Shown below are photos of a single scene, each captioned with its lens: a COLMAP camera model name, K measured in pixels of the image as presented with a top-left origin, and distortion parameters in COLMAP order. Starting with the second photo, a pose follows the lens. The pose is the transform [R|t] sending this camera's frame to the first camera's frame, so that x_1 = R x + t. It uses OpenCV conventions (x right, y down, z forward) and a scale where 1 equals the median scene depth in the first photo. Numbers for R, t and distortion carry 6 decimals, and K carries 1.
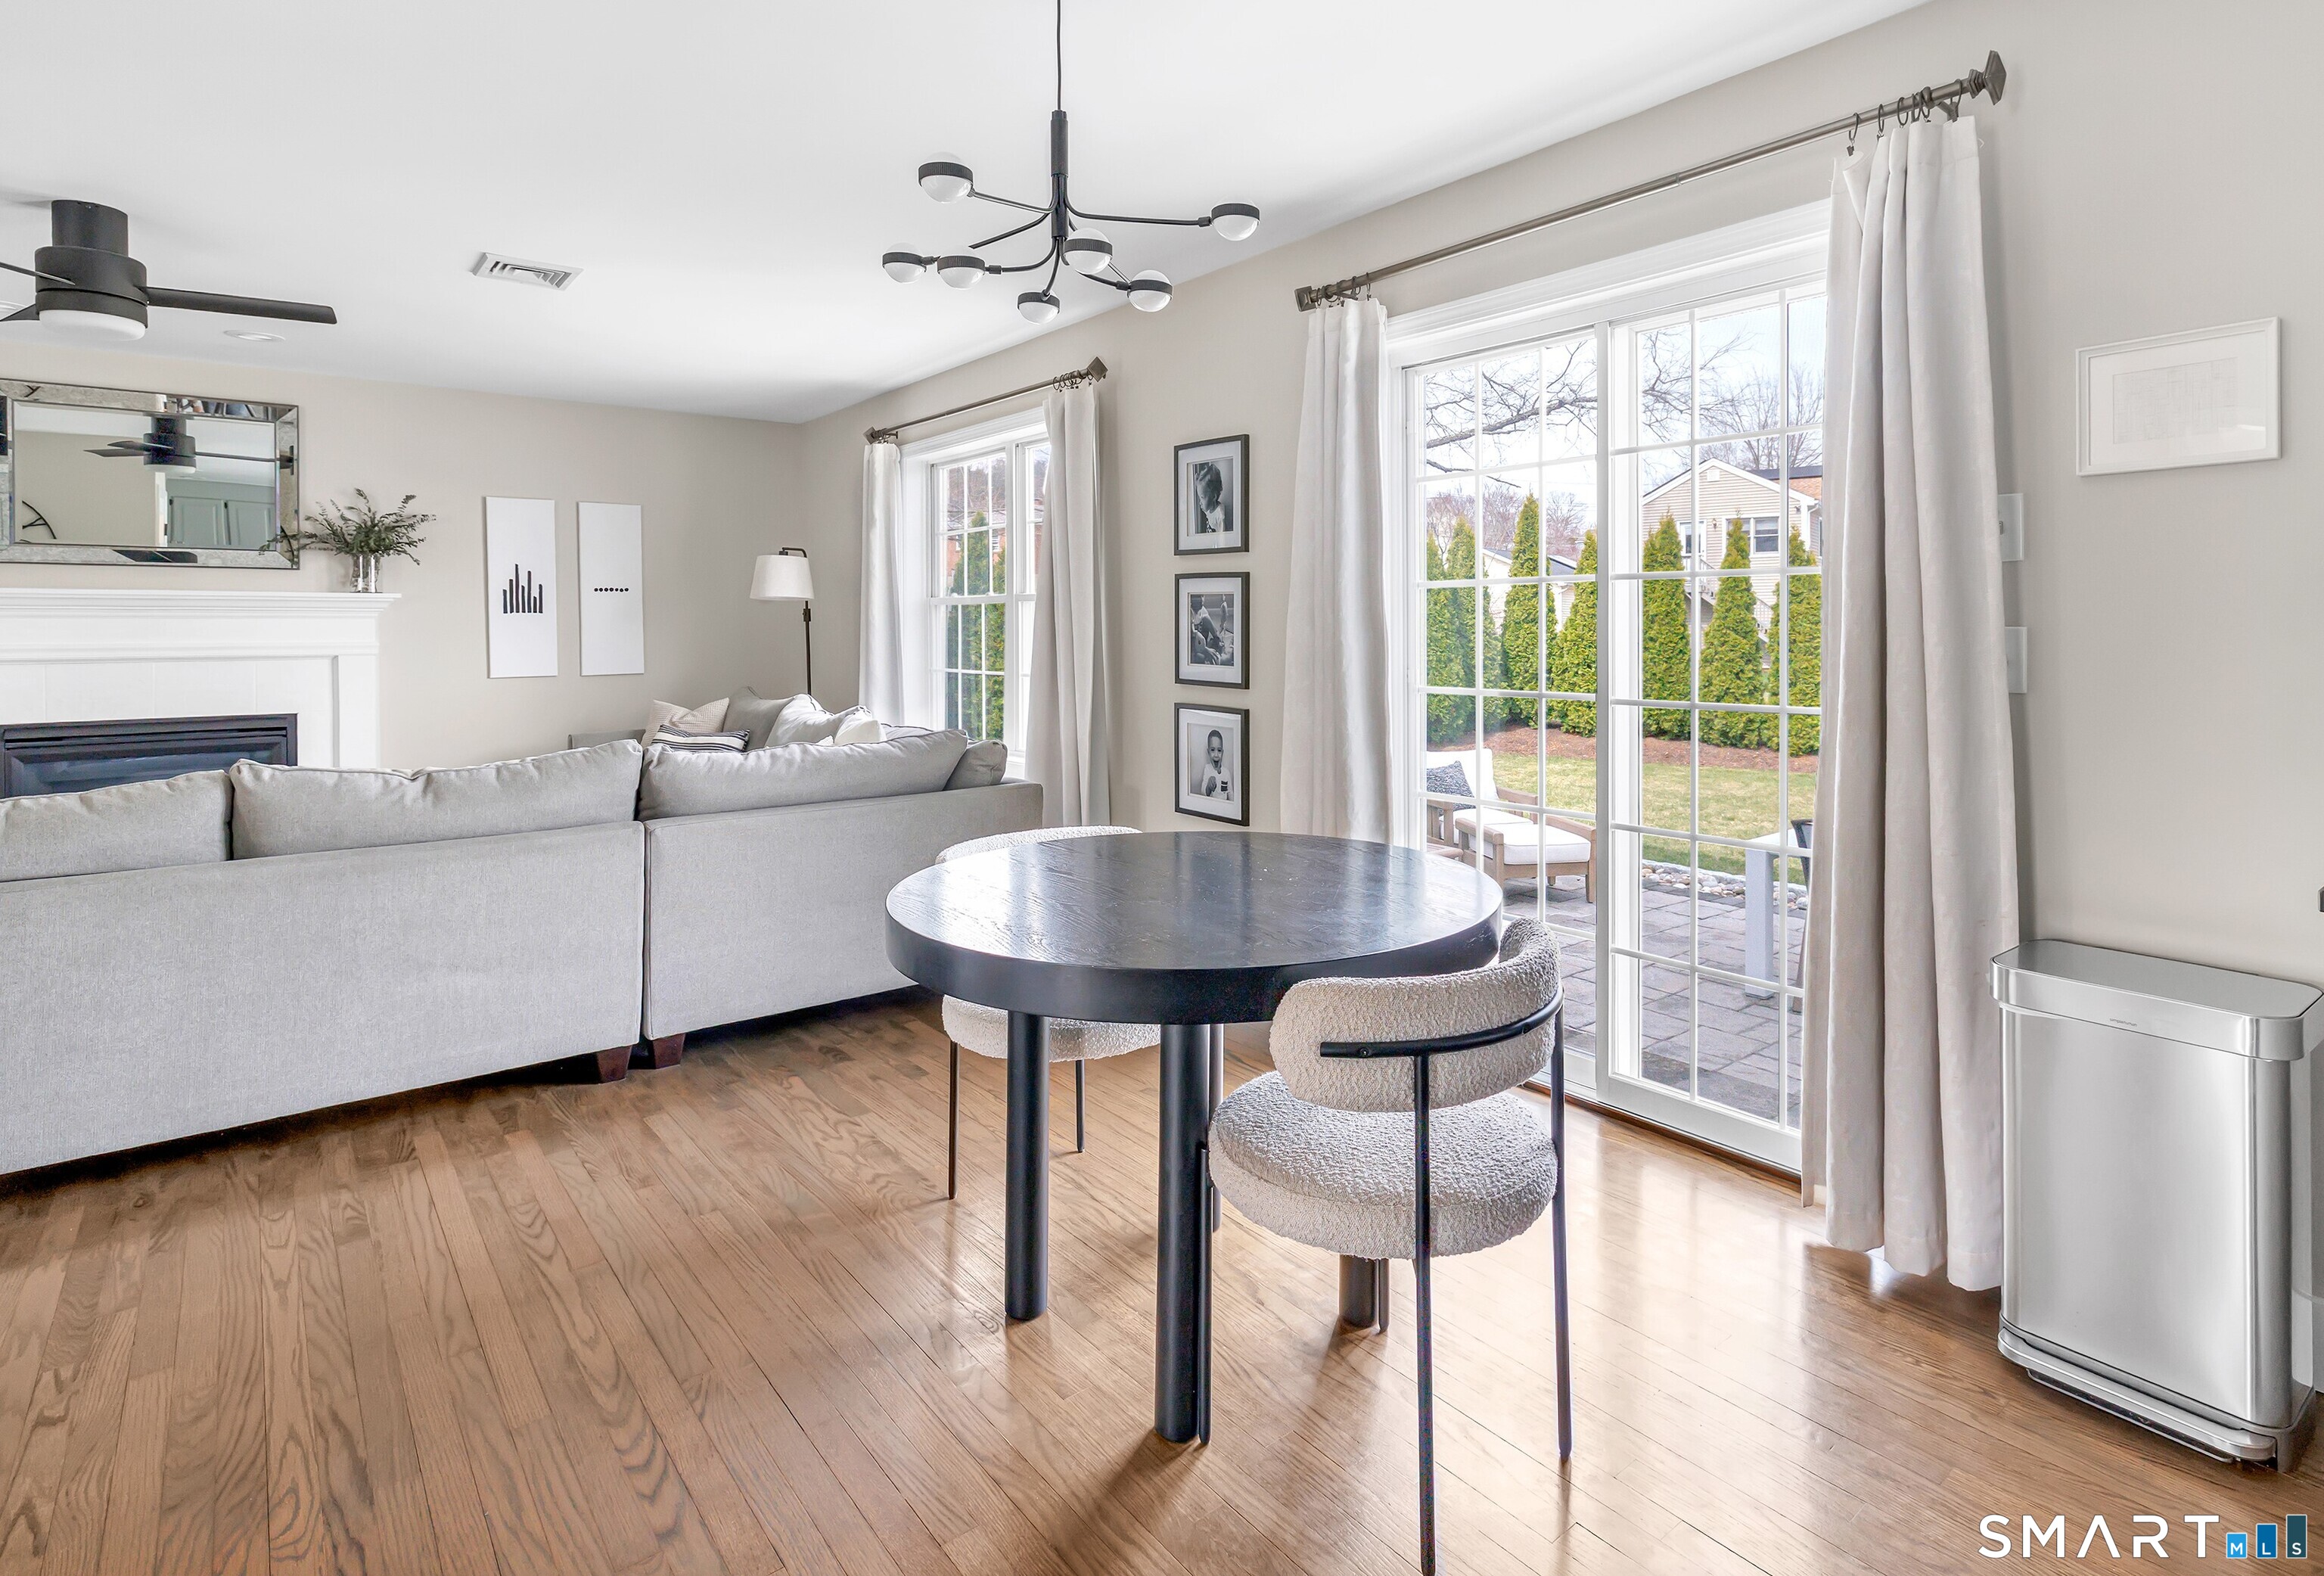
lens RADIAL K [[1147.4, 0, 1162.3], [0, 1147.4, 639.4], [0, 0, 1]] dist [-0.002460, 0.001268]
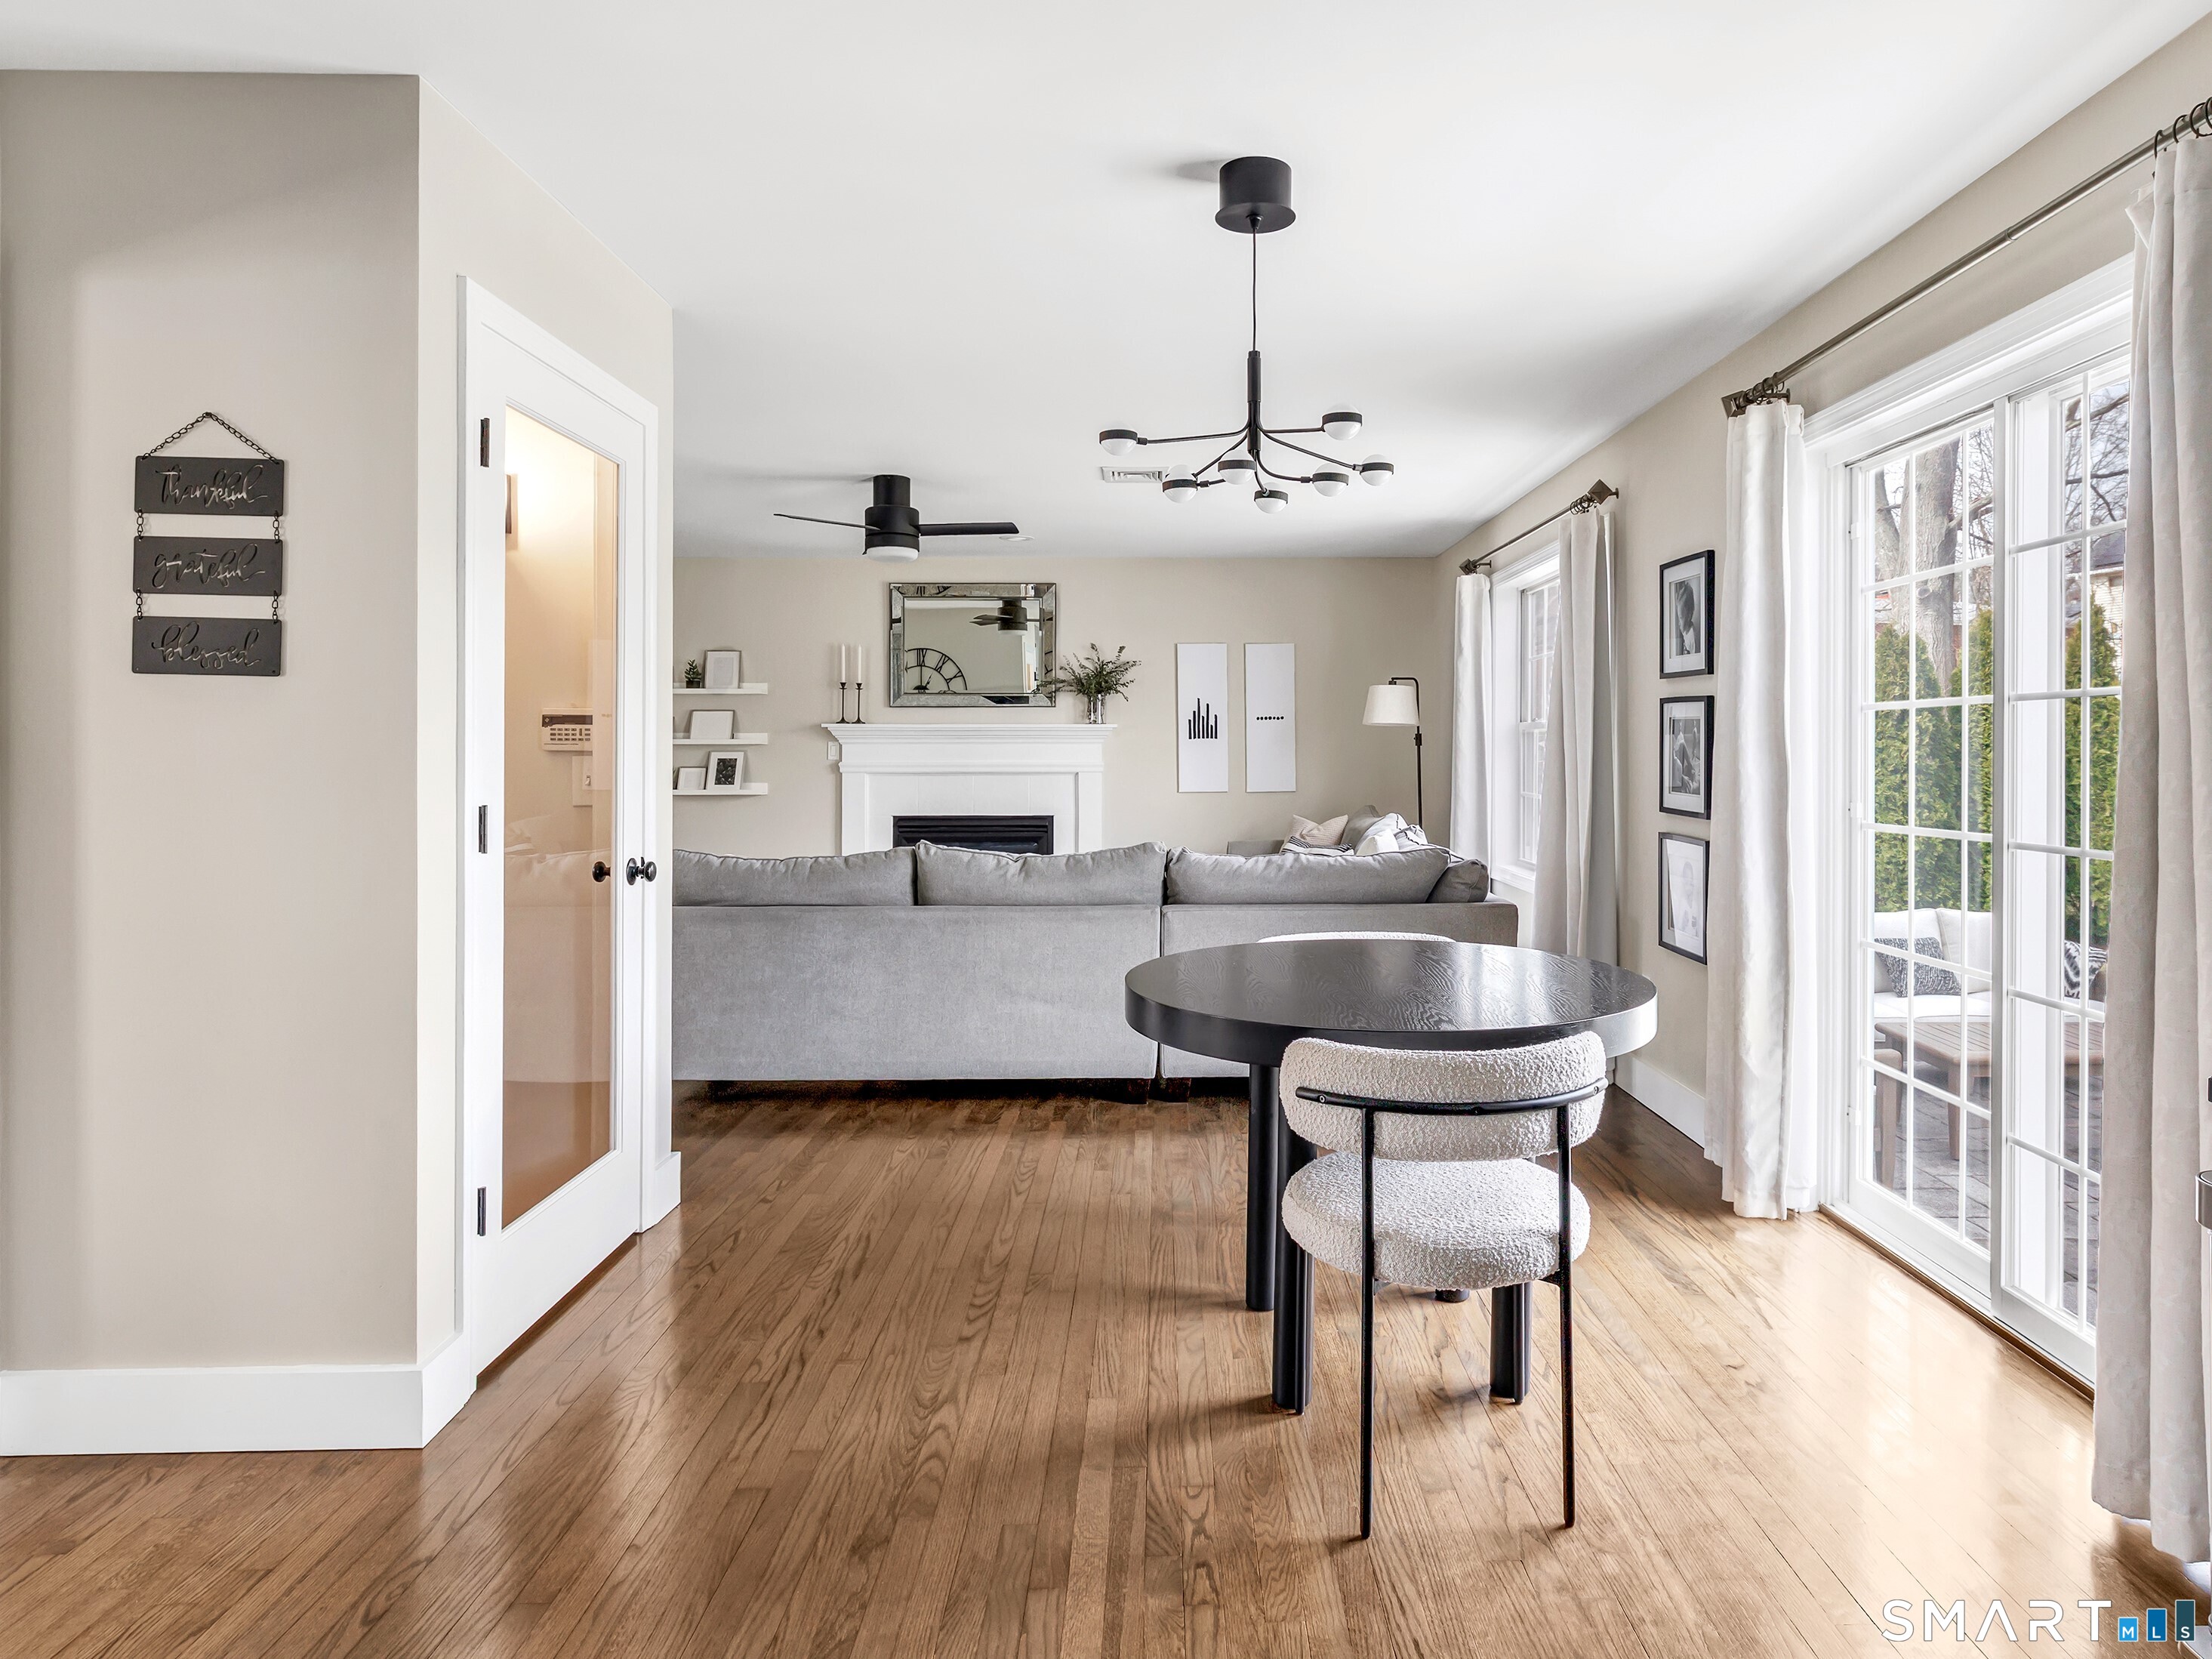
lens RADIAL K [[1141.3, 0, 1106.9], [0, 1141.3, 755.8], [0, 0, 1]] dist [-0.001725, -0.000270]
pose [[0.799297, 0.003600, -0.600926, 0.242337], [-0.006747, 0.999973, -0.002984, -0.003237], [0.600899, 0.006439, 0.799299, -0.047428]]
